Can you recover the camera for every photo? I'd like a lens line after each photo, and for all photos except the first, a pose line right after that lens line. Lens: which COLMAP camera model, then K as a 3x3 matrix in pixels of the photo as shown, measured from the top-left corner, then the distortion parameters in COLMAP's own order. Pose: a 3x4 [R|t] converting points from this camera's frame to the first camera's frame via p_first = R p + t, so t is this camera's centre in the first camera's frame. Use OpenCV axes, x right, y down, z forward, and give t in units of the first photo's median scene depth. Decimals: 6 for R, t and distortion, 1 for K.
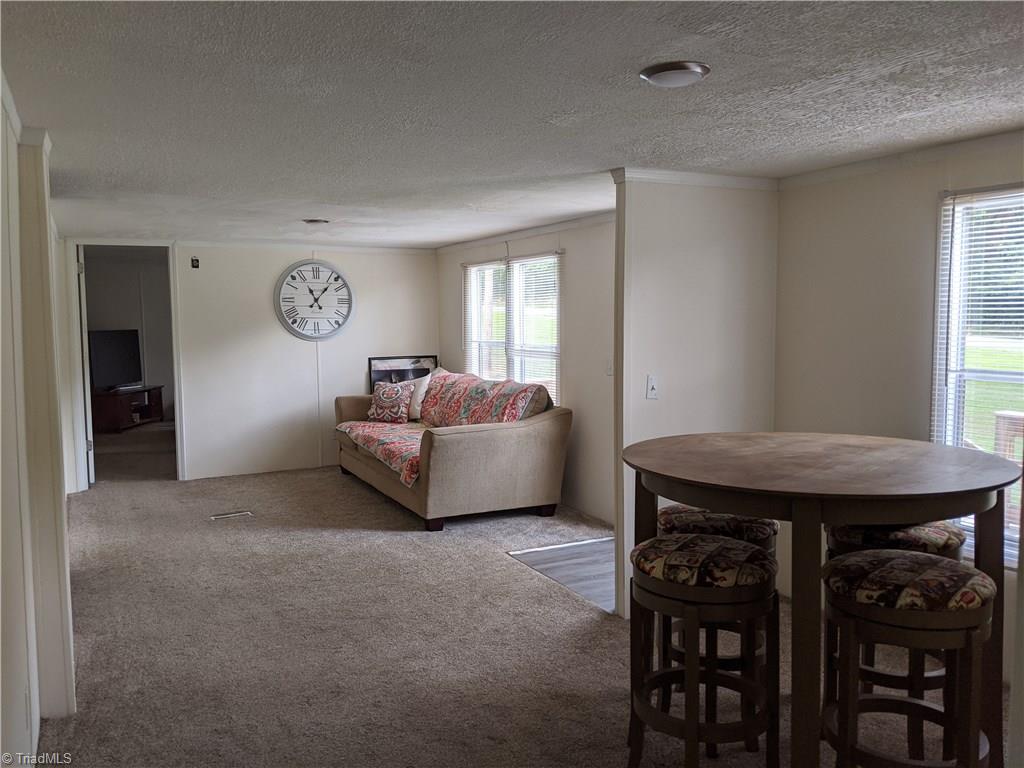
lens RADIAL K [[814.6, 0, 512.7], [0, 814.6, 383.5], [0, 0, 1]] dist [0.001742, -0.025034]
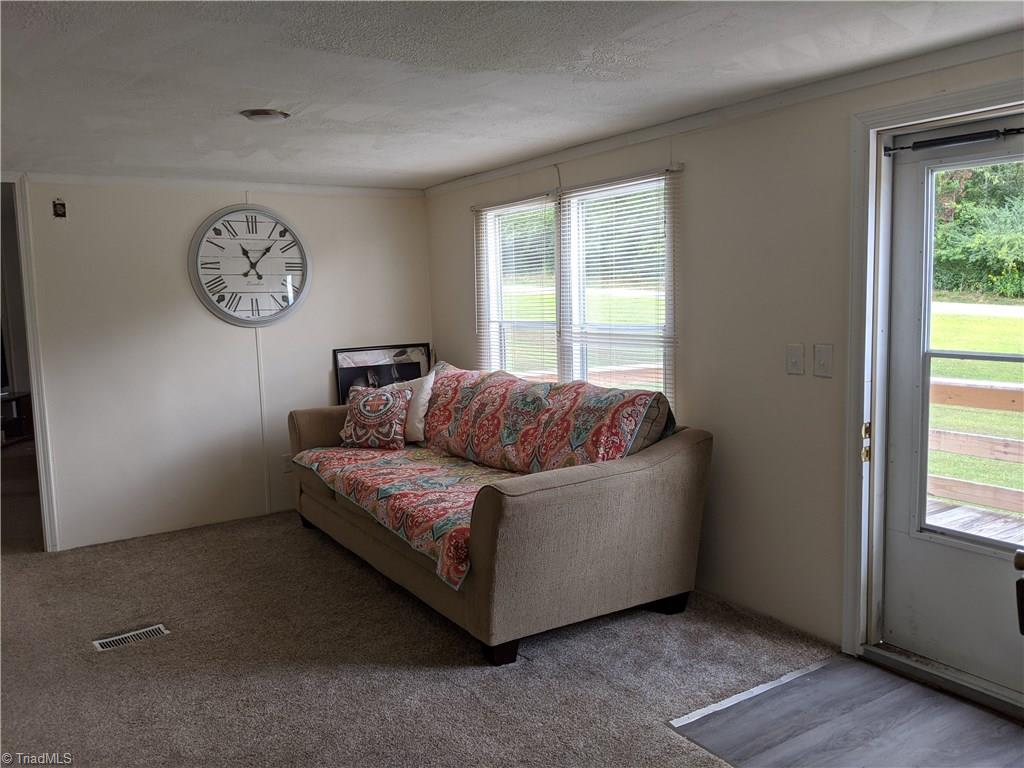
lens RADIAL K [[814.6, 0, 486.8], [0, 814.6, 372.1], [0, 0, 1]] dist [0.001742, -0.025034]
pose [[0.996937, -0.030717, 0.071920, -0.112543], [0.029731, 0.999449, 0.014751, -0.021686], [-0.072334, -0.012568, 0.997301, 0.356884]]
